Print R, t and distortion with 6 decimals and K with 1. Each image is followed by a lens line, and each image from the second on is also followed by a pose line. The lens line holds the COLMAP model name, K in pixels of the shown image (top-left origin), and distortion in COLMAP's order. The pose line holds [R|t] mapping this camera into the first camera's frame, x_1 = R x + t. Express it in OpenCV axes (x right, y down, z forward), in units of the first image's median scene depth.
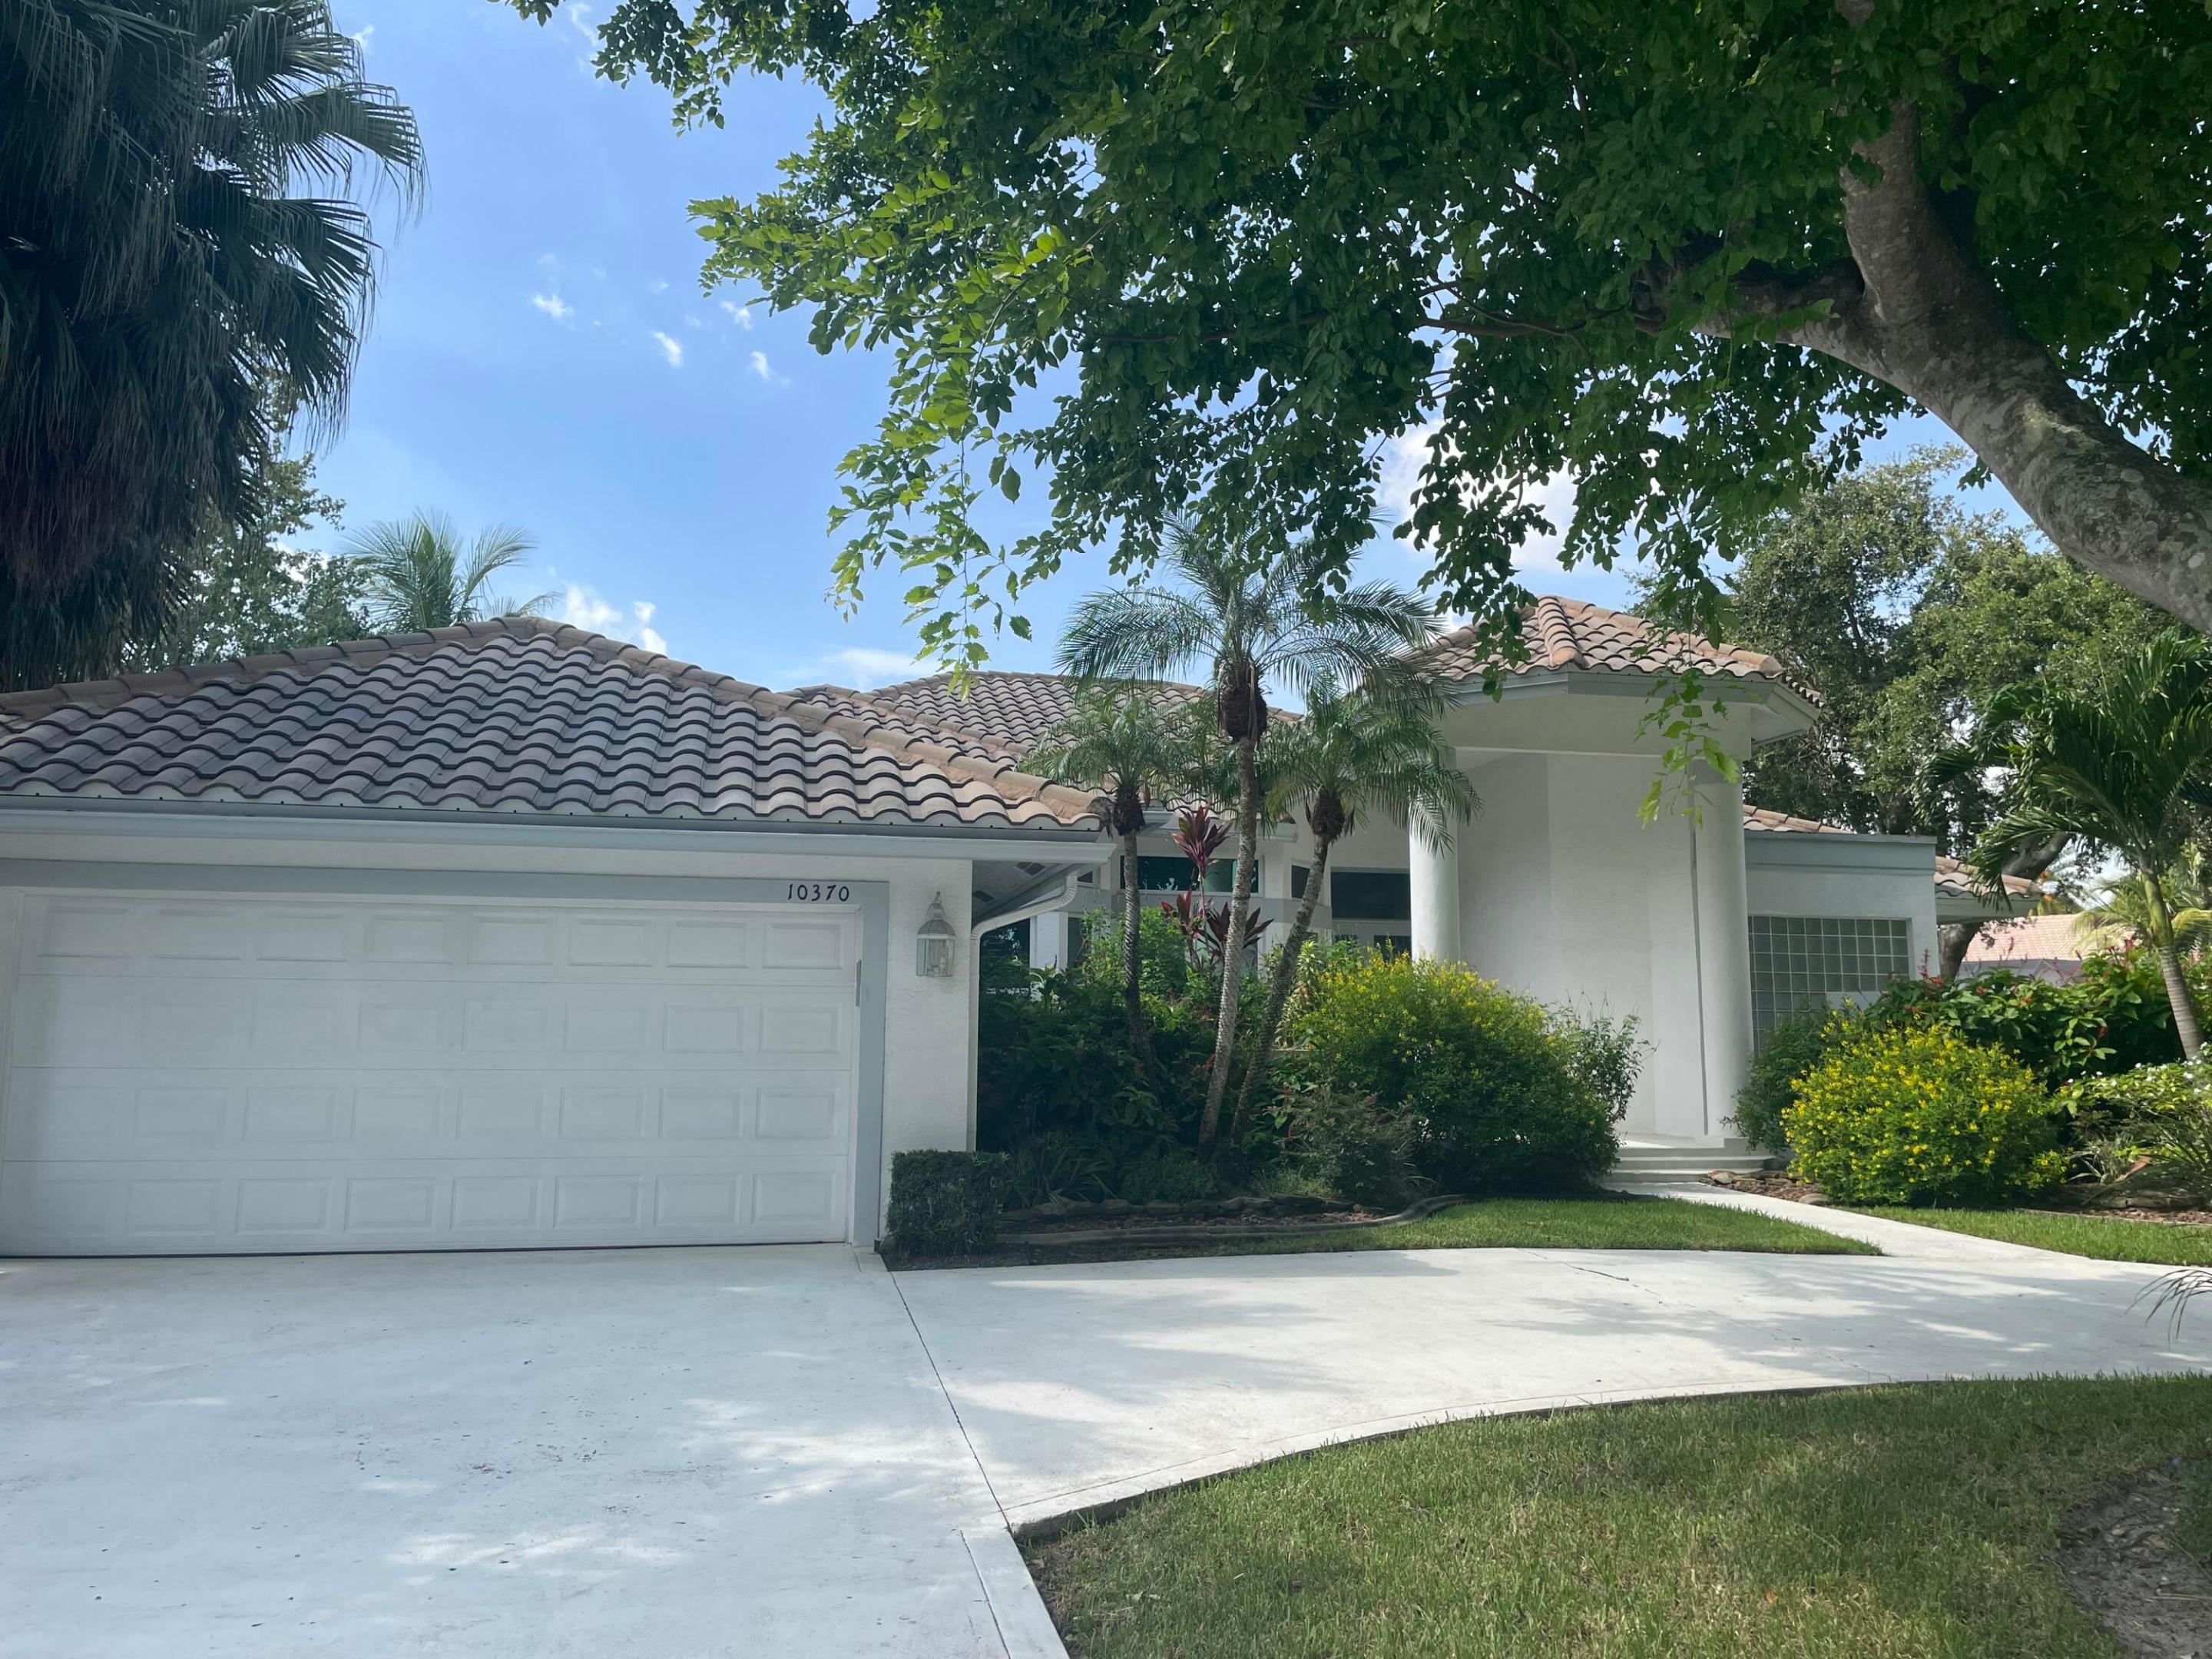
lens RADIAL K [[1673.9, 0, 1106.0], [0, 1673.9, 829.5], [0, 0, 1]] dist [0.088256, -0.124686]
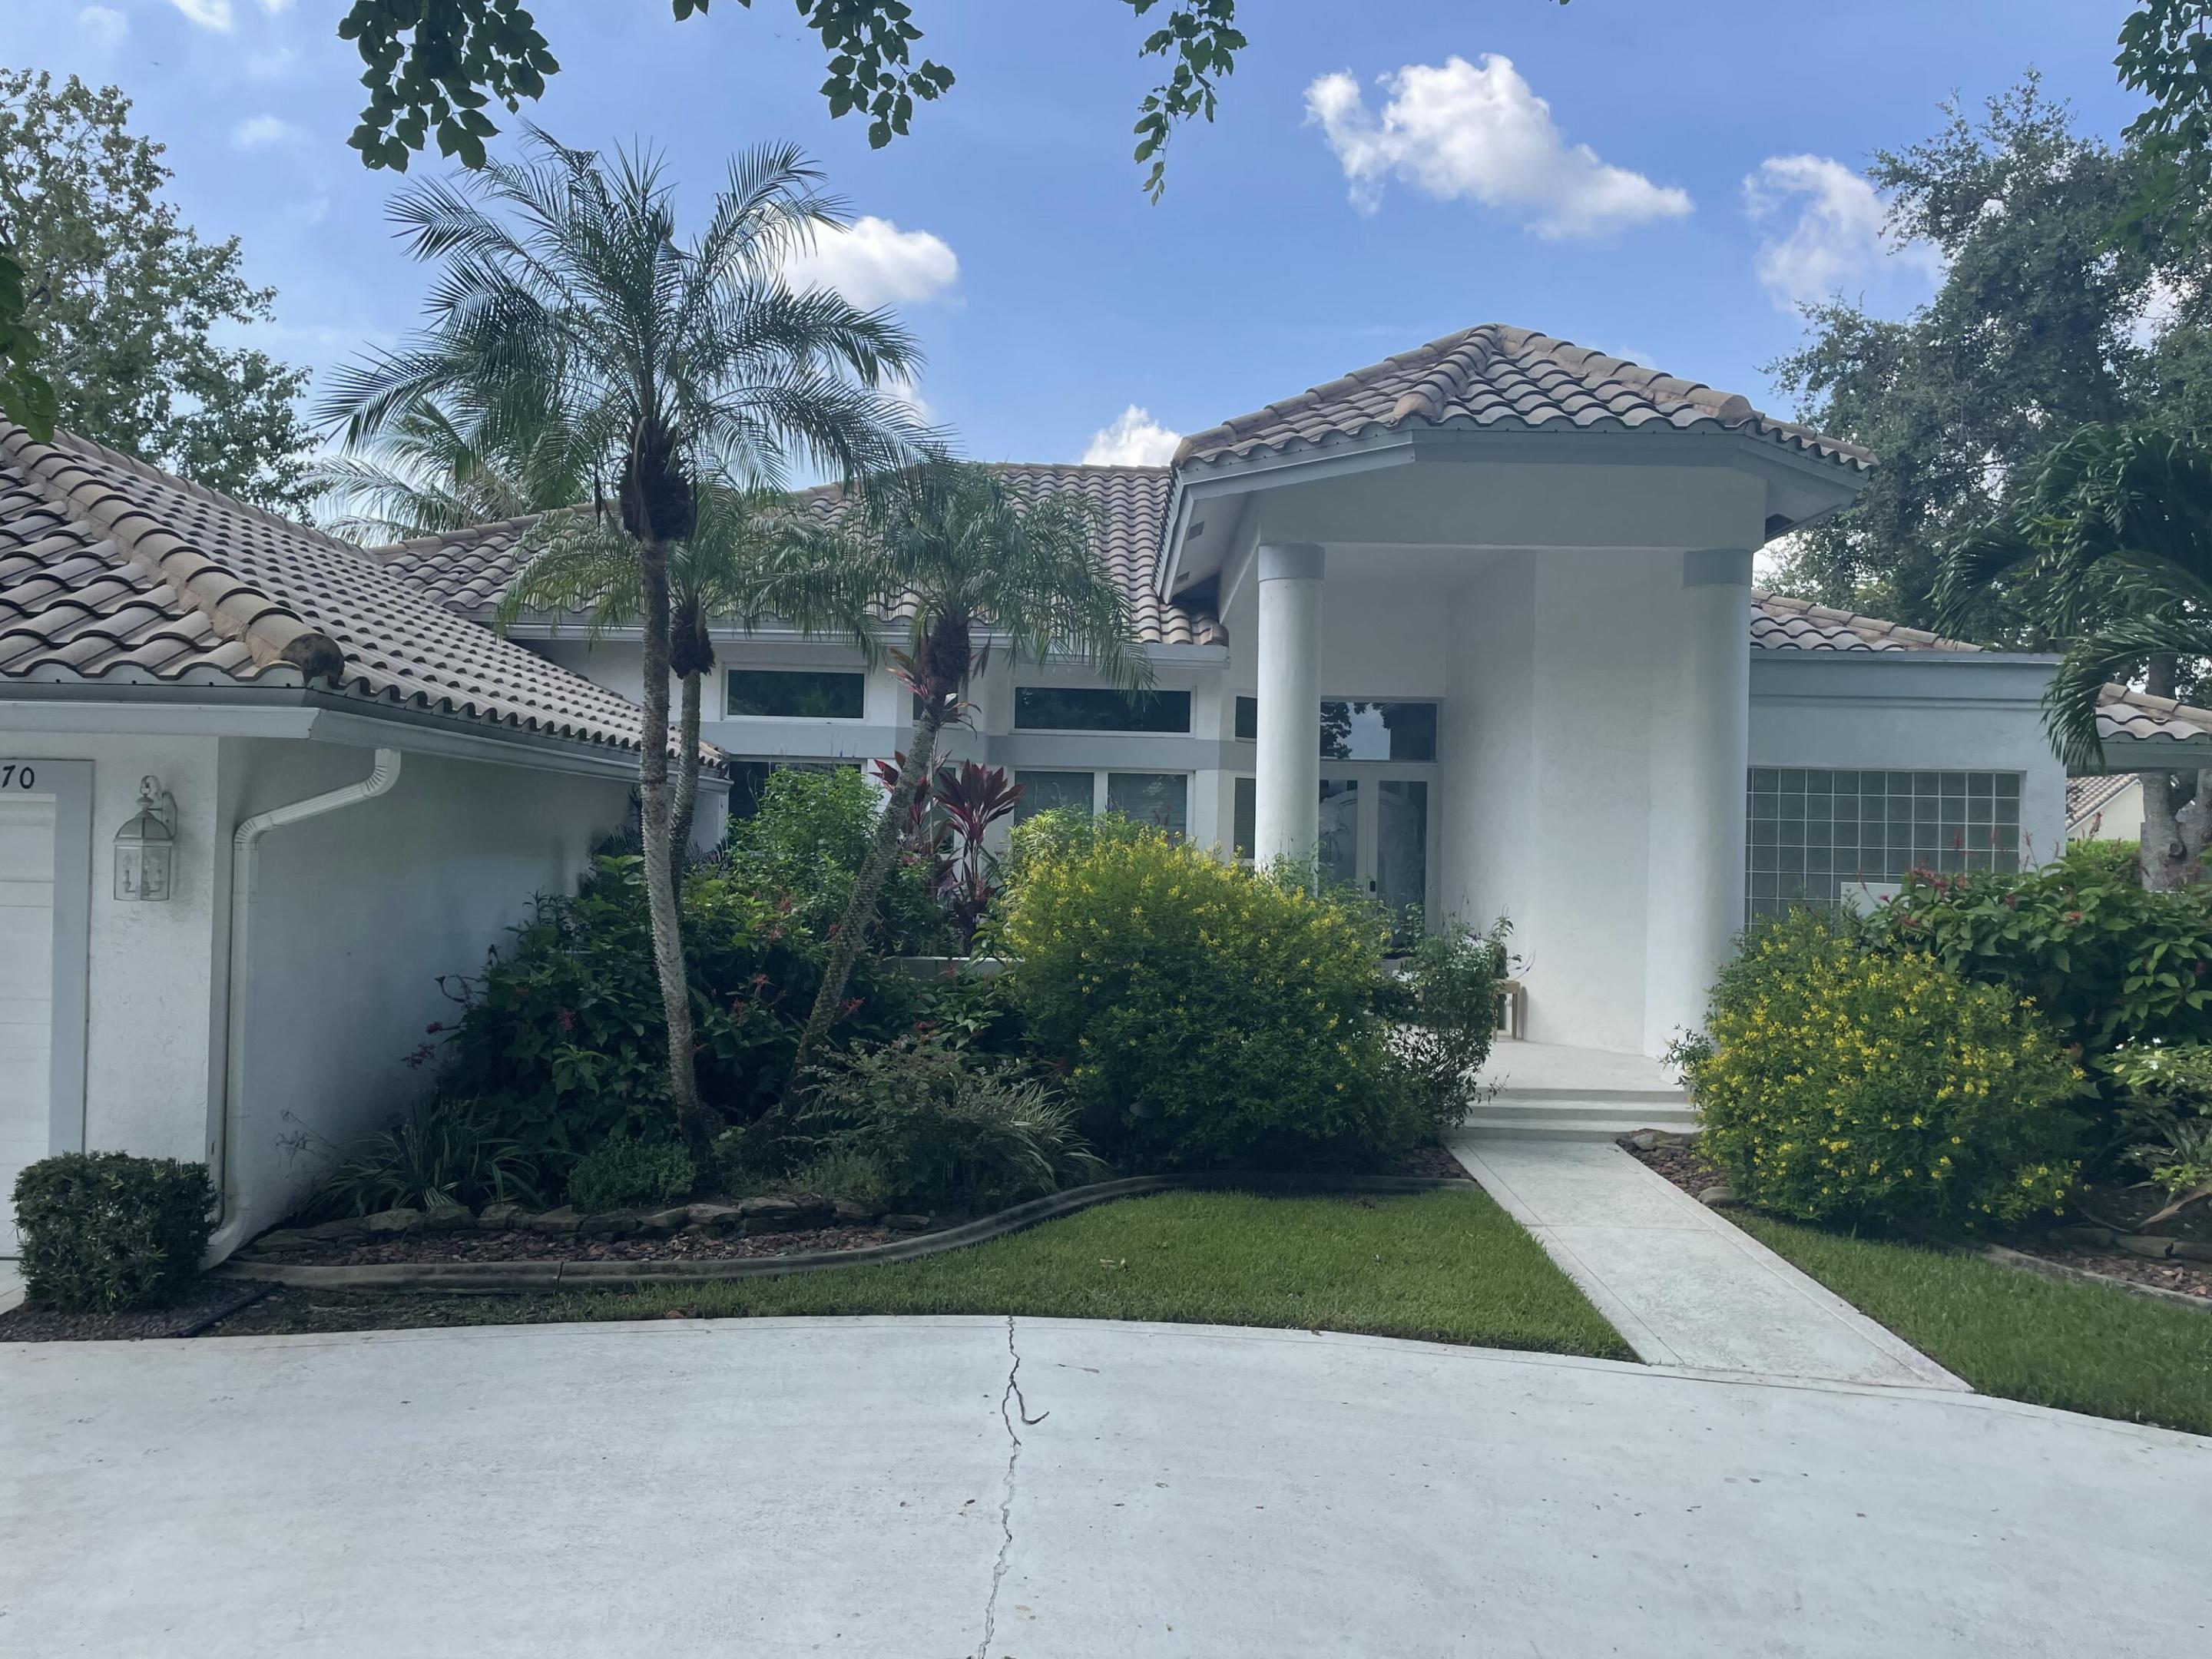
lens RADIAL K [[1671.3, 0, 1107.1], [0, 1671.3, 844.1], [0, 0, 1]] dist [0.090729, -0.124705]
pose [[0.979883, 0.013618, -0.199110, 0.344280], [0.011341, 0.992258, 0.123675, -0.013237], [0.199252, -0.123445, 0.972142, 0.332515]]
